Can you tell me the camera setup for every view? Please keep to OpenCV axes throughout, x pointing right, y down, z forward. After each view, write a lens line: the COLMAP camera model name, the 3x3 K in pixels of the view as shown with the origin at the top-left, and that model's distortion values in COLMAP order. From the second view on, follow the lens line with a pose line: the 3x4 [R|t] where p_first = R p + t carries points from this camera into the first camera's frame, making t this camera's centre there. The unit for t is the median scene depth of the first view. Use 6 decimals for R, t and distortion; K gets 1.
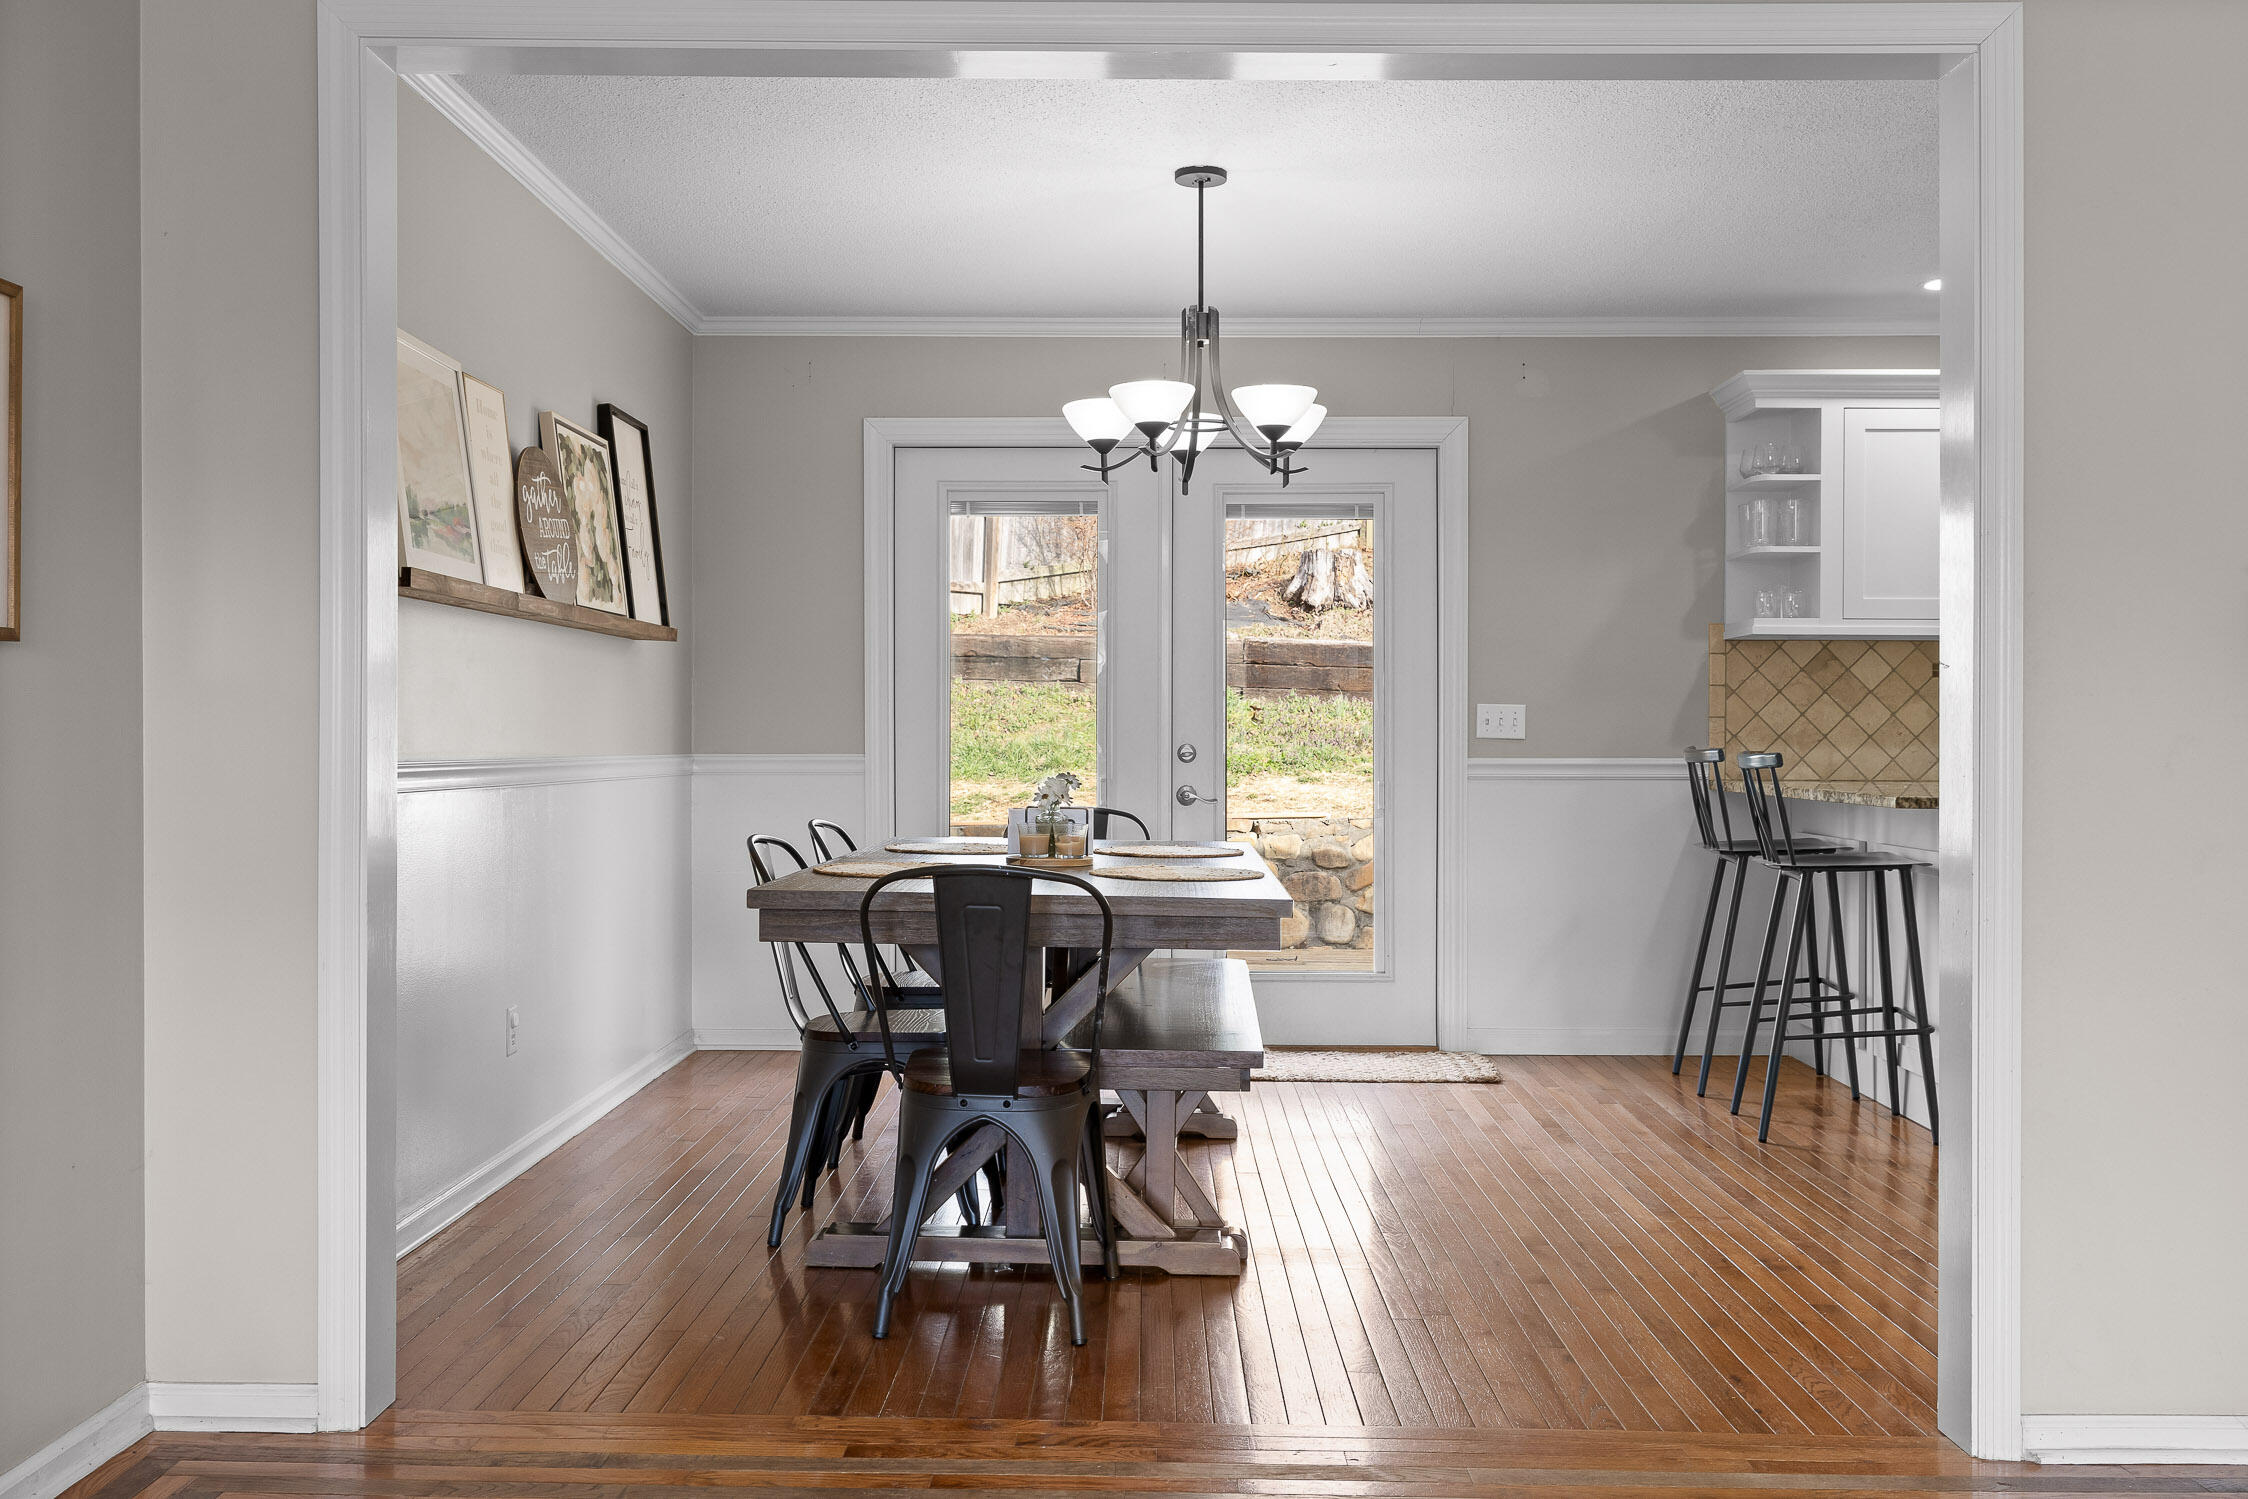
lens RADIAL K [[1979.3, 0, 1108.7], [0, 1979.3, 739.9], [0, 0, 1]] dist [0.001500, 0.009042]
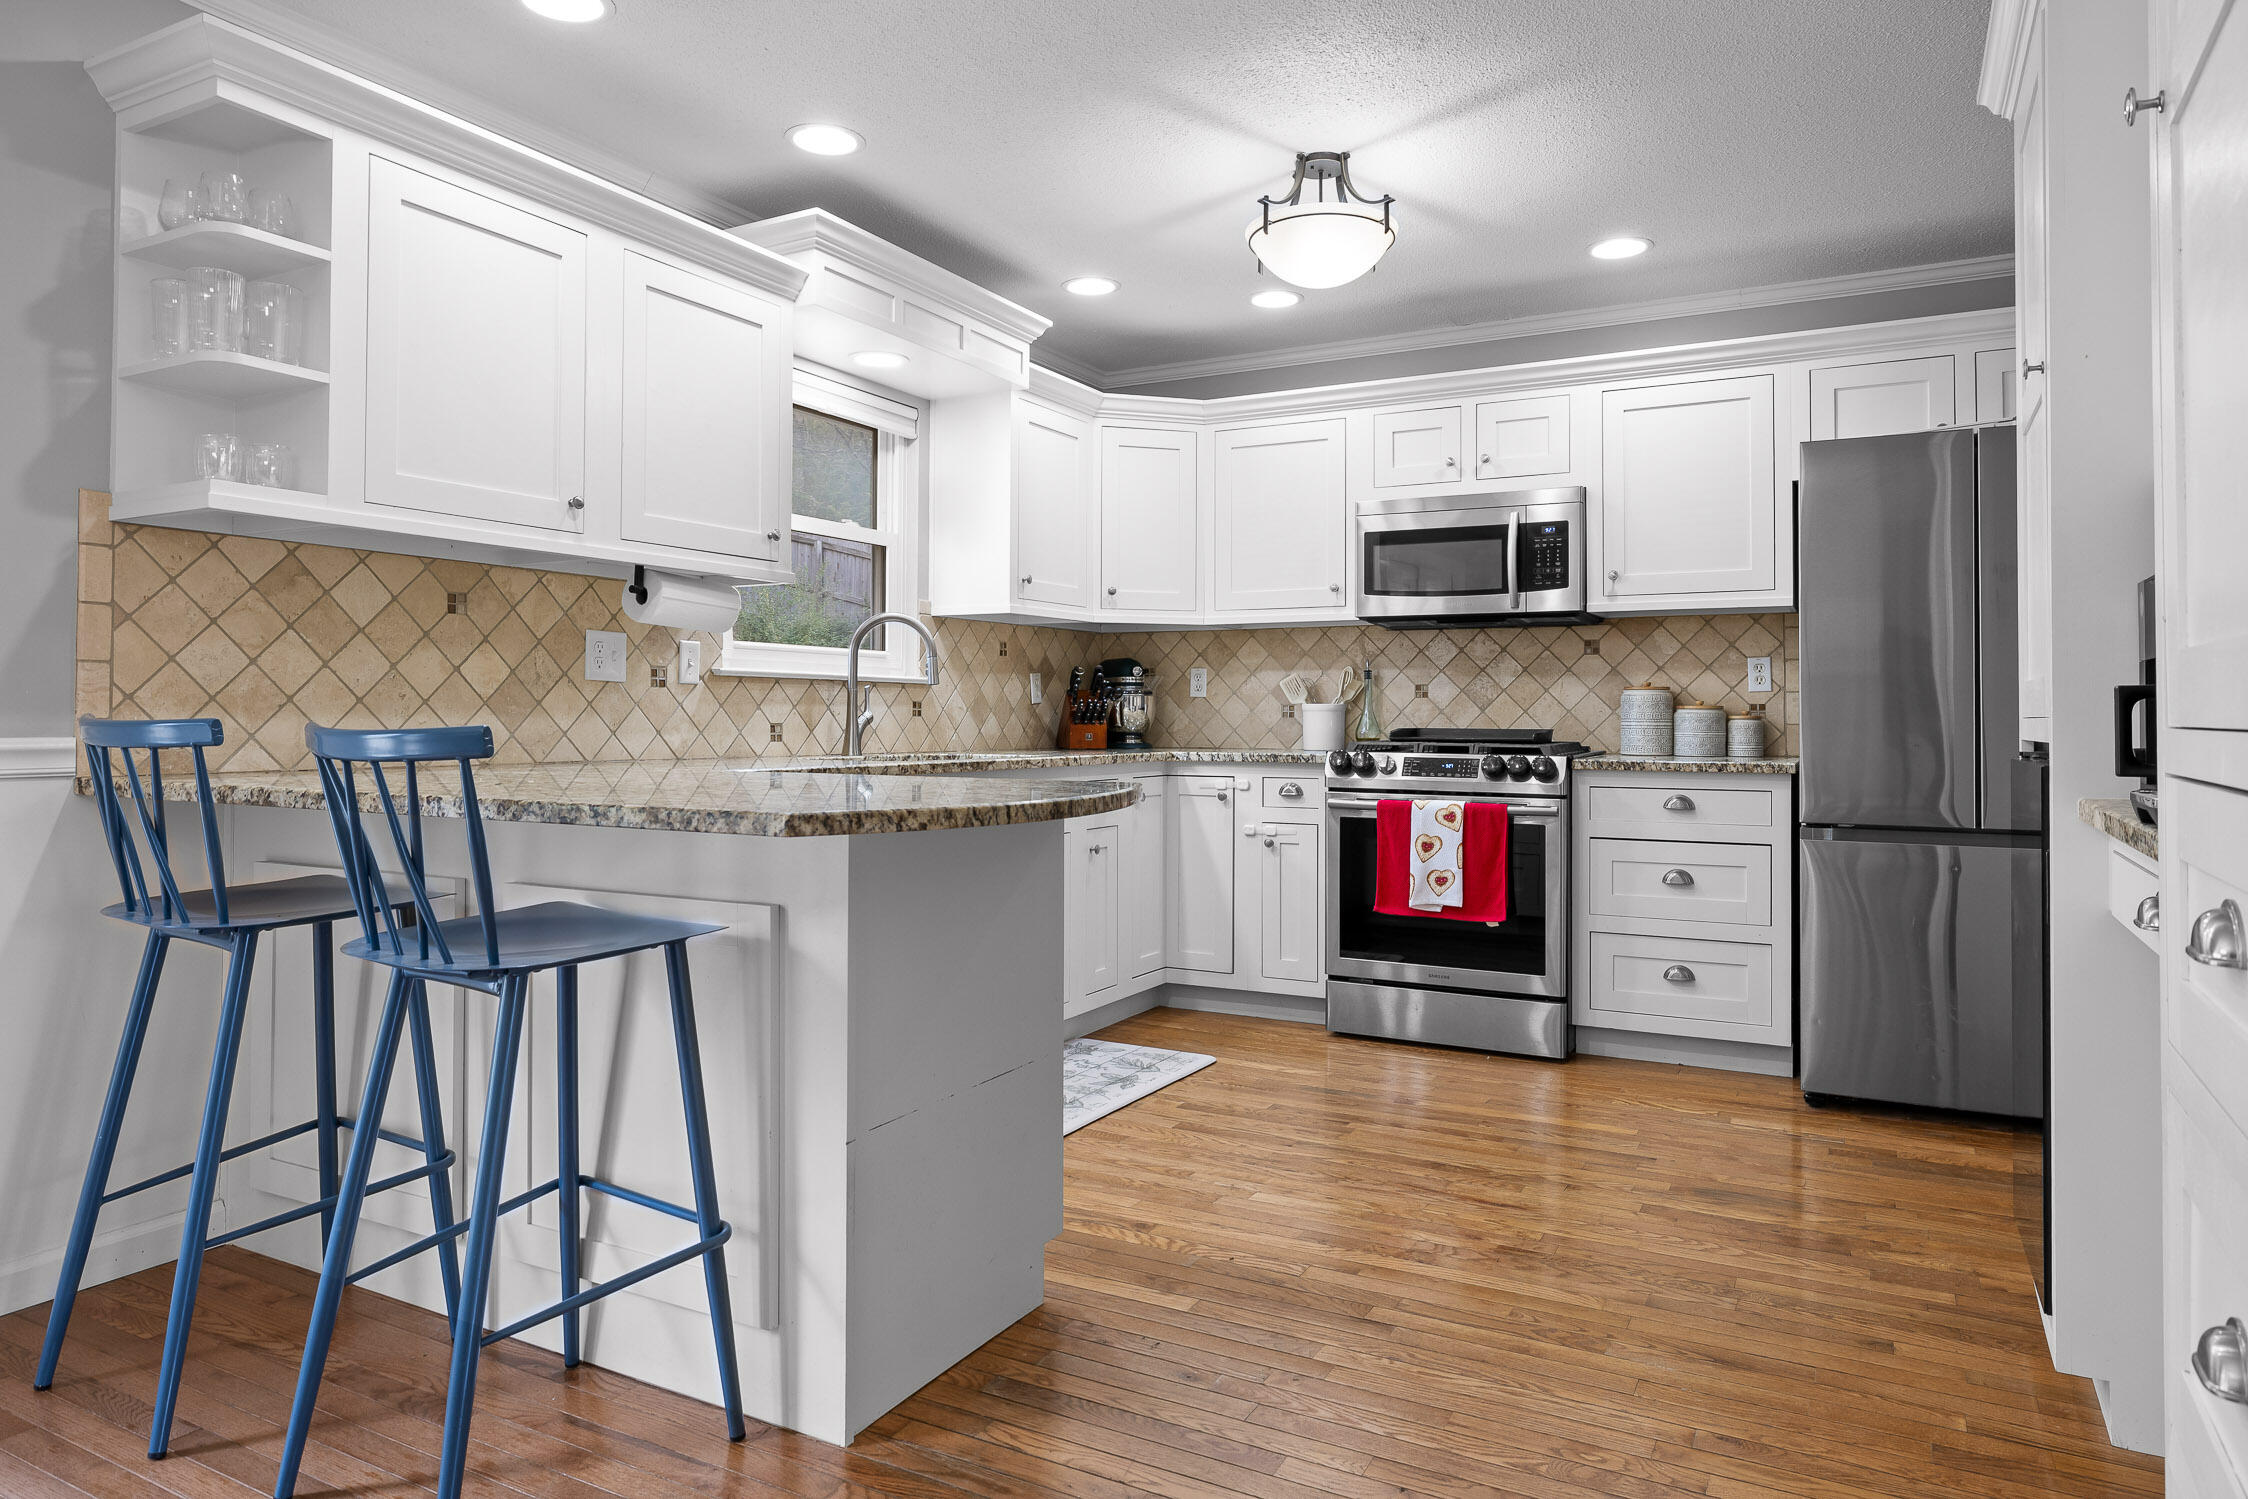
lens RADIAL K [[1455.3, 0, 1119.2], [0, 1455.3, 693.7], [0, 0, 1]] dist [0.003333, -0.001142]
pose [[0.457718, 0.013598, 0.888993, 0.084911], [-0.000662, 0.999888, -0.014953, 0.003163], [-0.889097, 0.006256, 0.457676, 0.595497]]
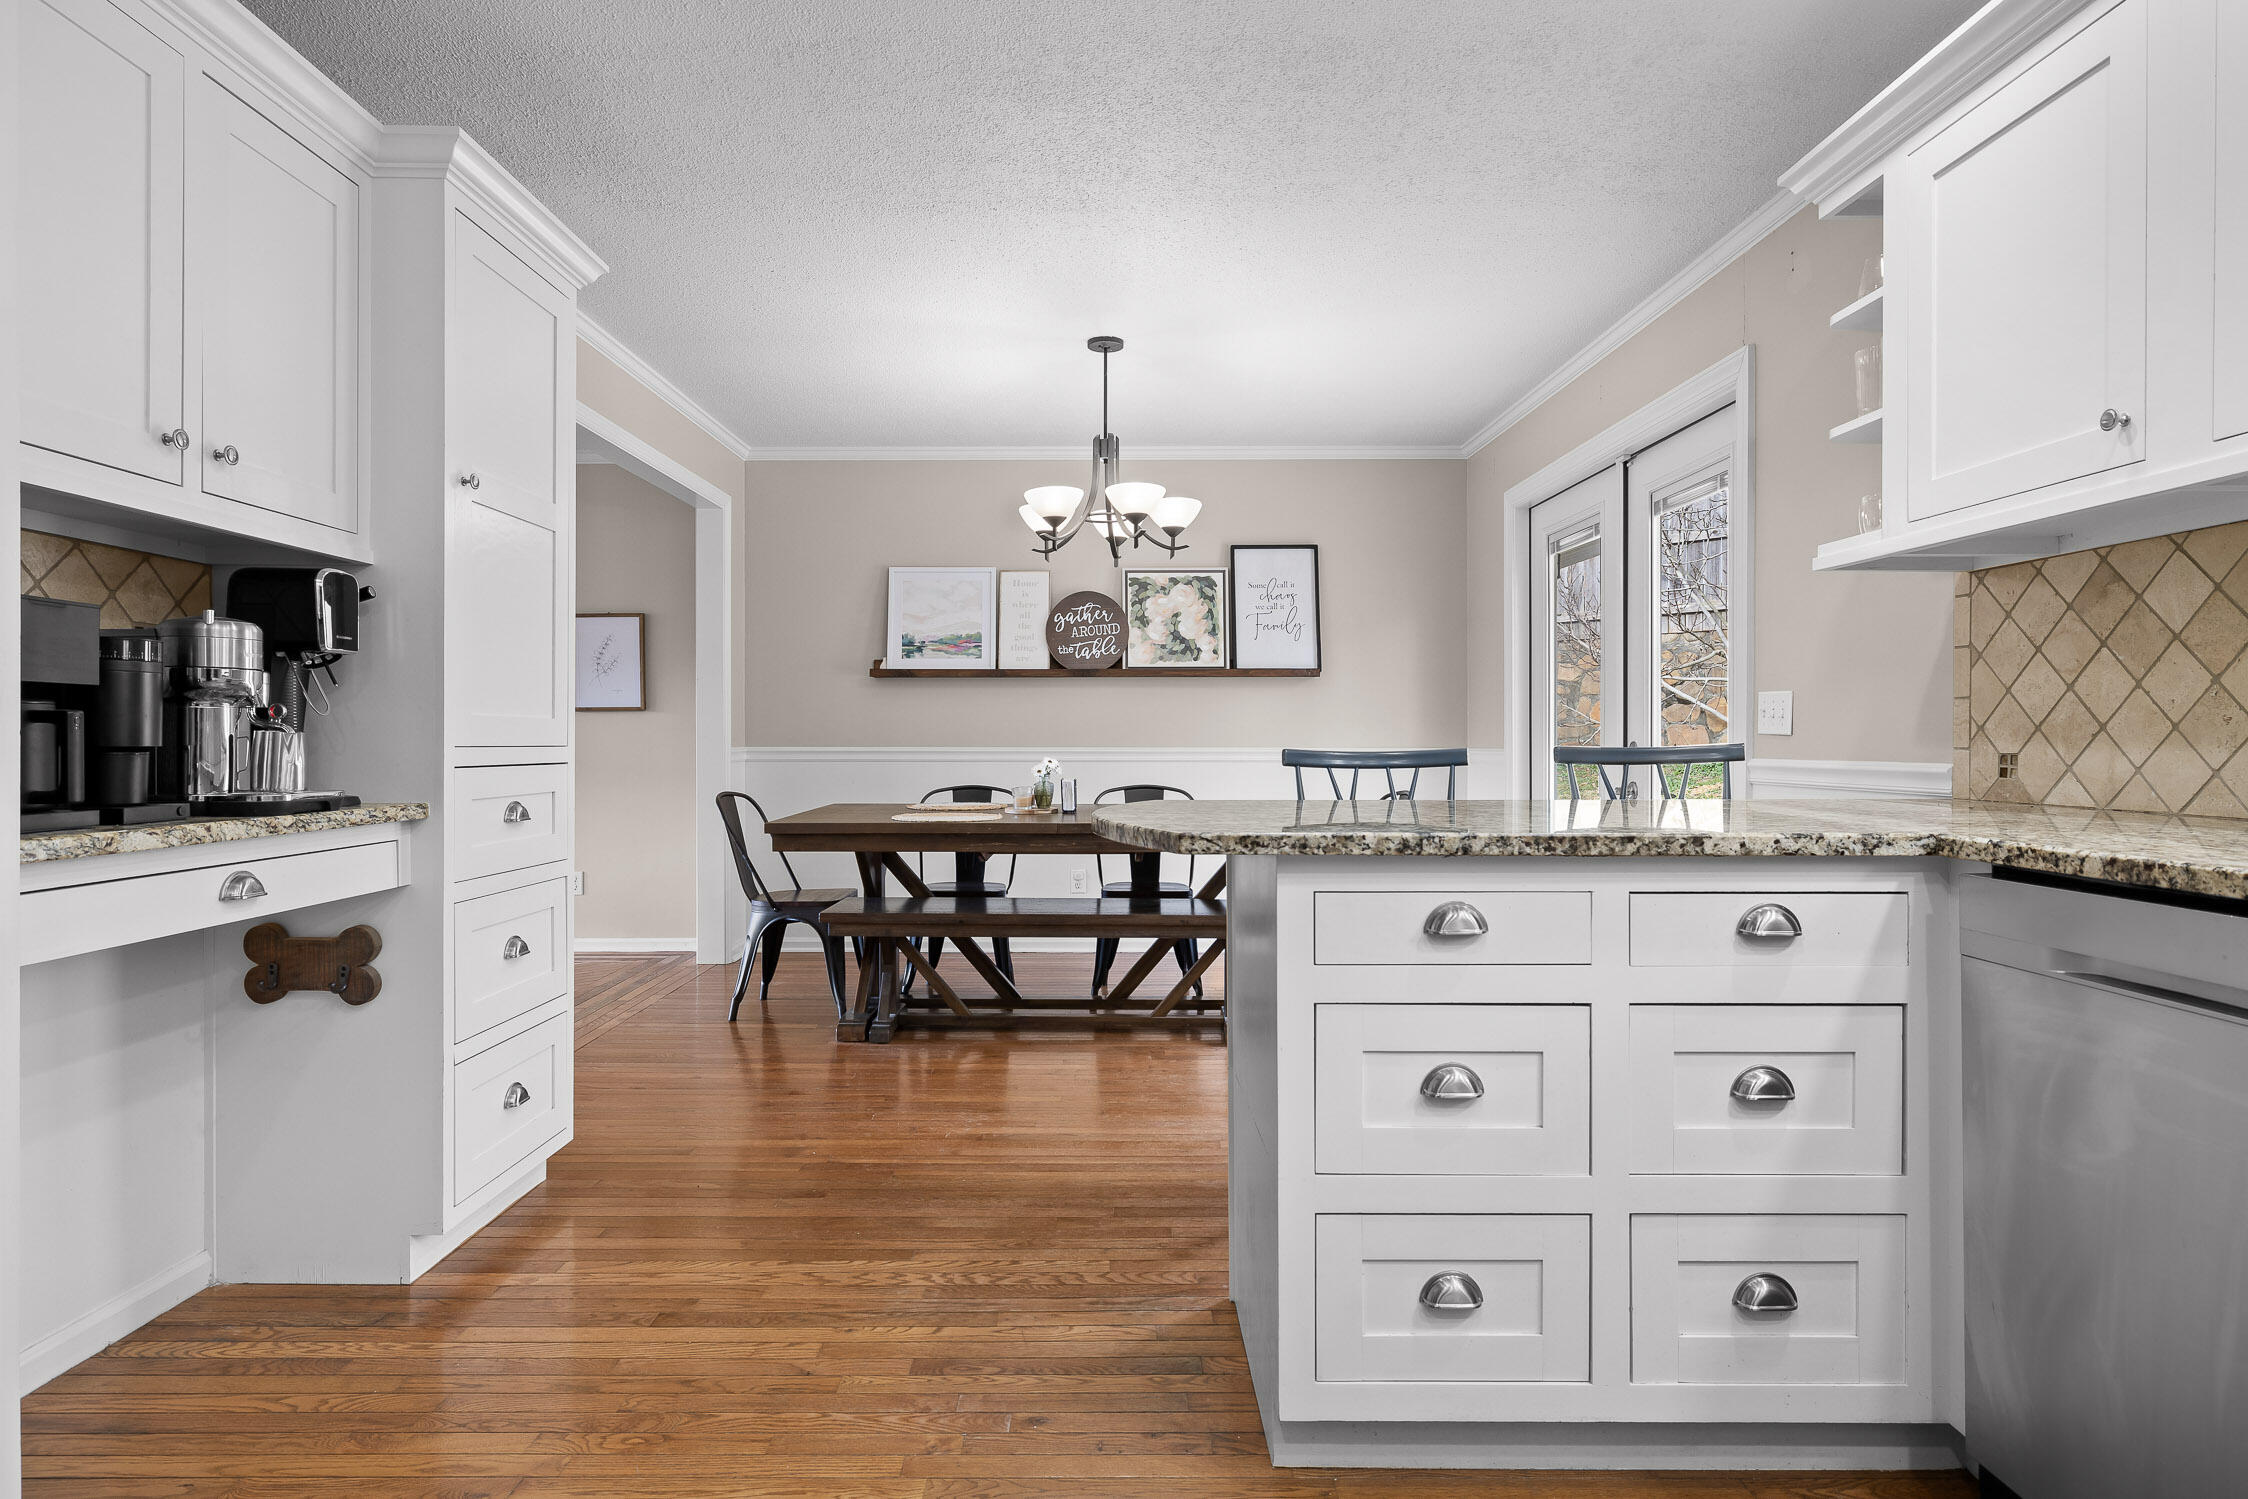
lens RADIAL K [[1227.0, 0, 1102.5], [0, 1227.0, 741.3], [0, 0, 1]] dist [-0.001048, 0.001300]
pose [[0.008813, 0.000448, -0.999961, 0.721582], [-0.002491, 0.999997, 0.000426, 0.002725], [0.999958, 0.002487, 0.008814, 0.761207]]
